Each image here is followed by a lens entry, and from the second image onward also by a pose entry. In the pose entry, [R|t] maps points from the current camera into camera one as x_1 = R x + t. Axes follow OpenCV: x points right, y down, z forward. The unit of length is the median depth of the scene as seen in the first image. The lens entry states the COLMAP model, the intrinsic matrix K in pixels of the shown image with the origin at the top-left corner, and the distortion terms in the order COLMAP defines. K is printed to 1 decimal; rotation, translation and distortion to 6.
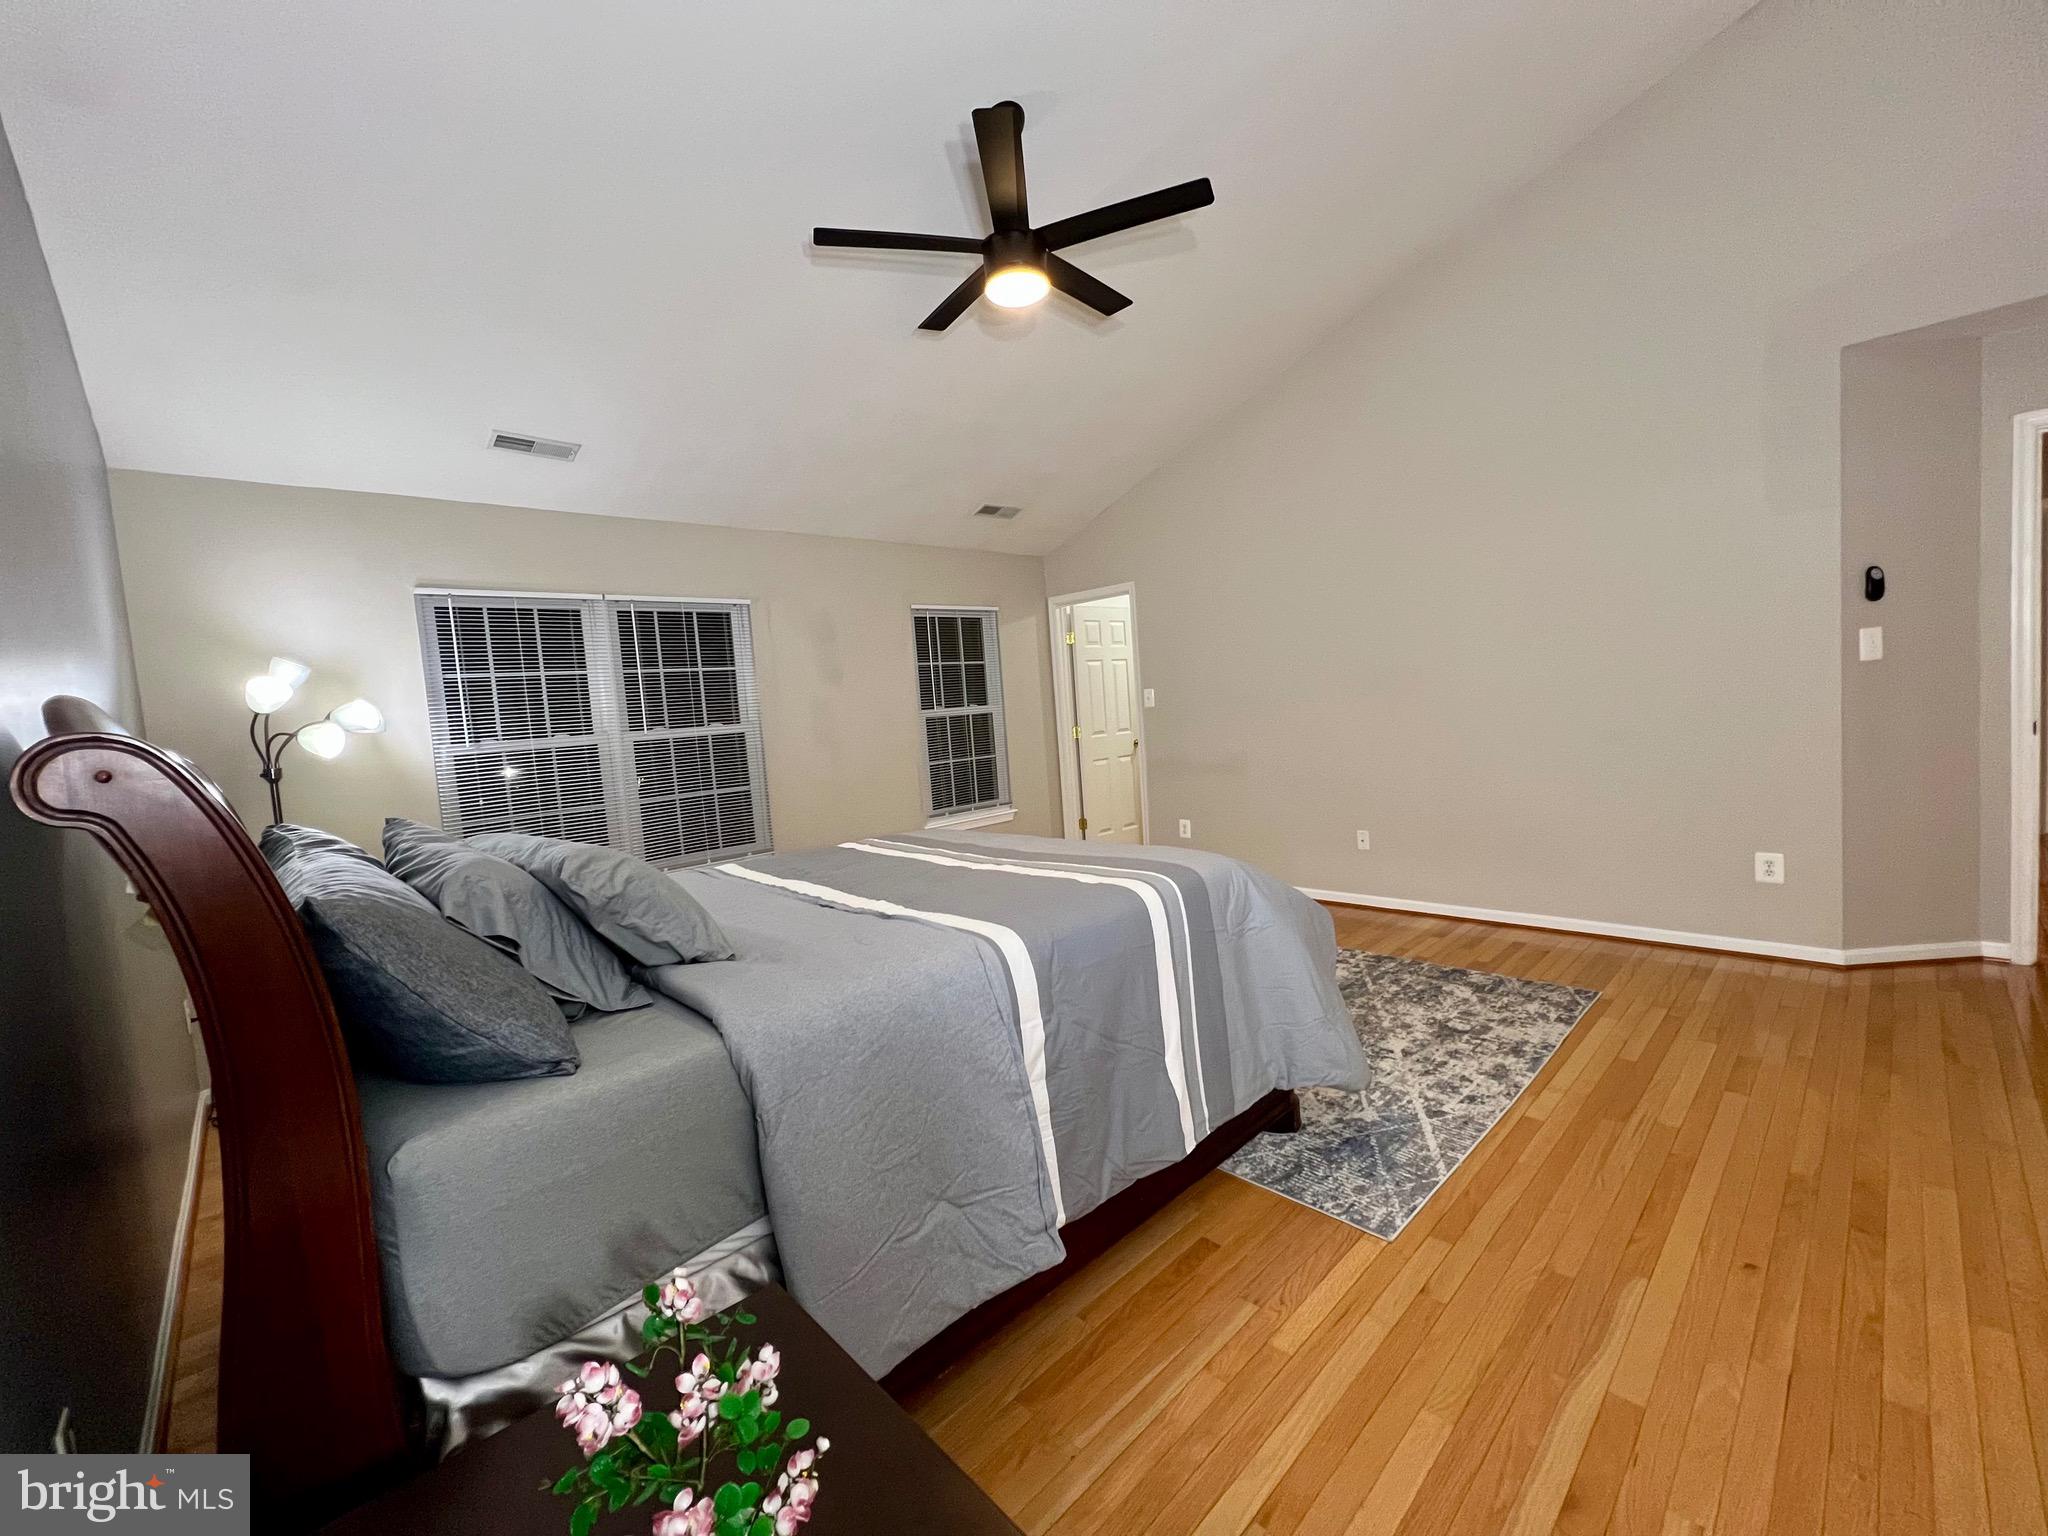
lens RADIAL K [[823.0, 0, 1024.0], [0, 823.0, 768.0], [0, 0, 1]] dist [-0.001873, 0.000015]
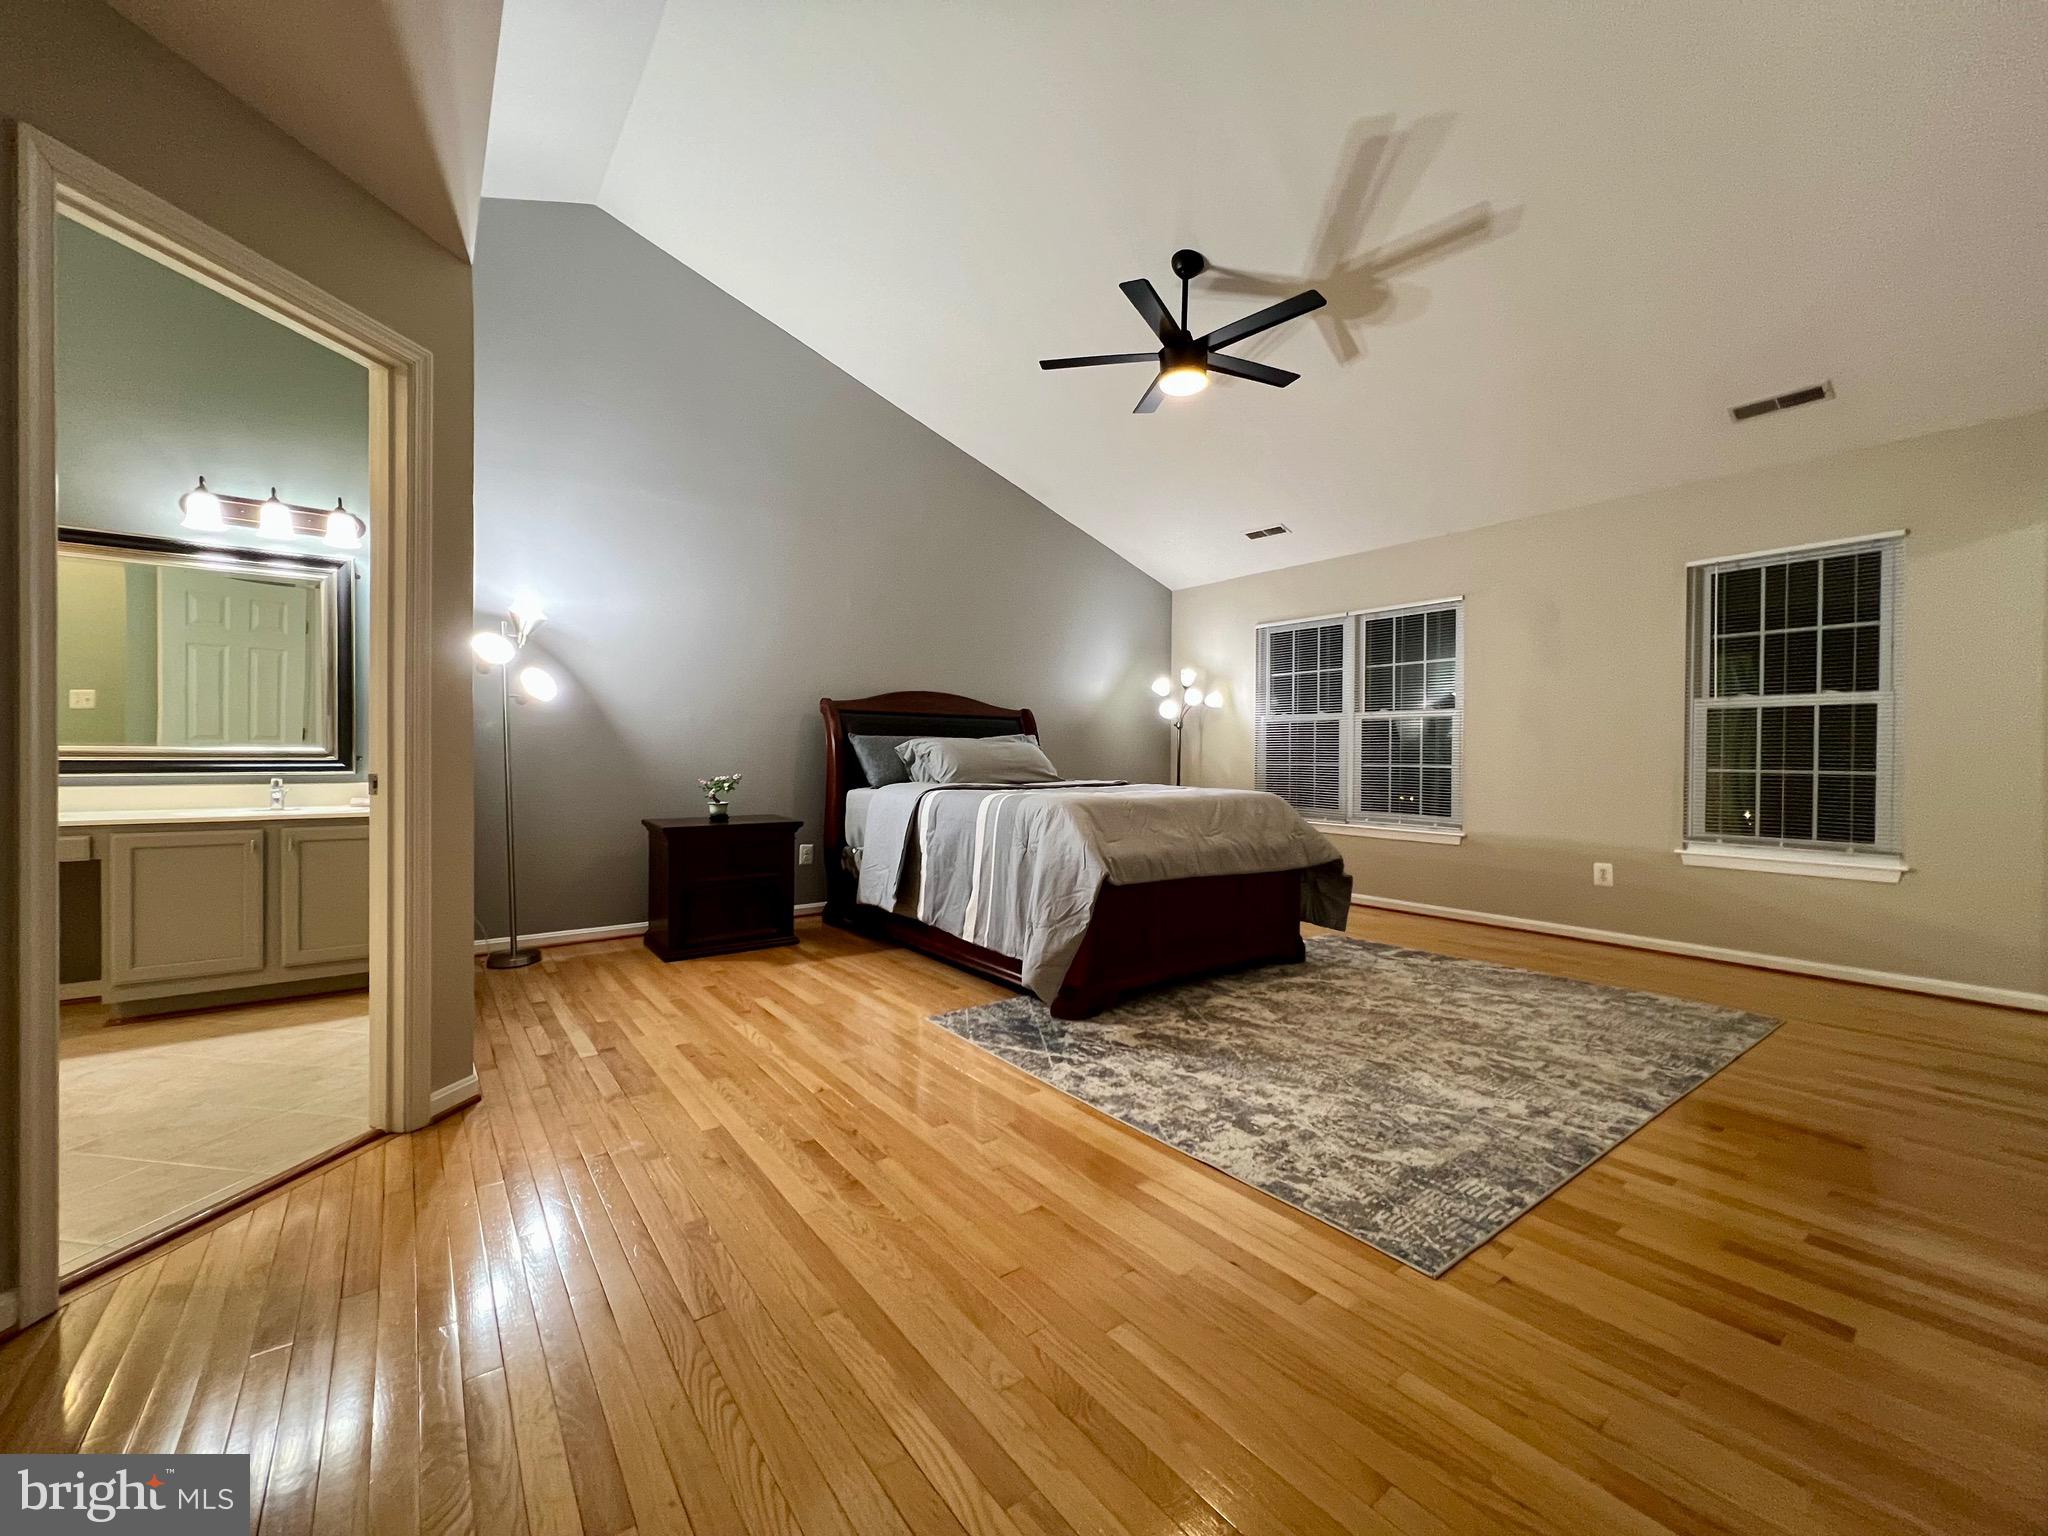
lens RADIAL K [[823.0, 0, 1024.0], [0, 823.0, 768.0], [0, 0, 1]] dist [-0.001873, 0.000015]
pose [[-0.106675, 0.090531, -0.990164, 1.050733], [-0.074977, 0.992278, 0.098802, -0.052000], [0.991463, 0.084779, -0.099064, 0.689234]]
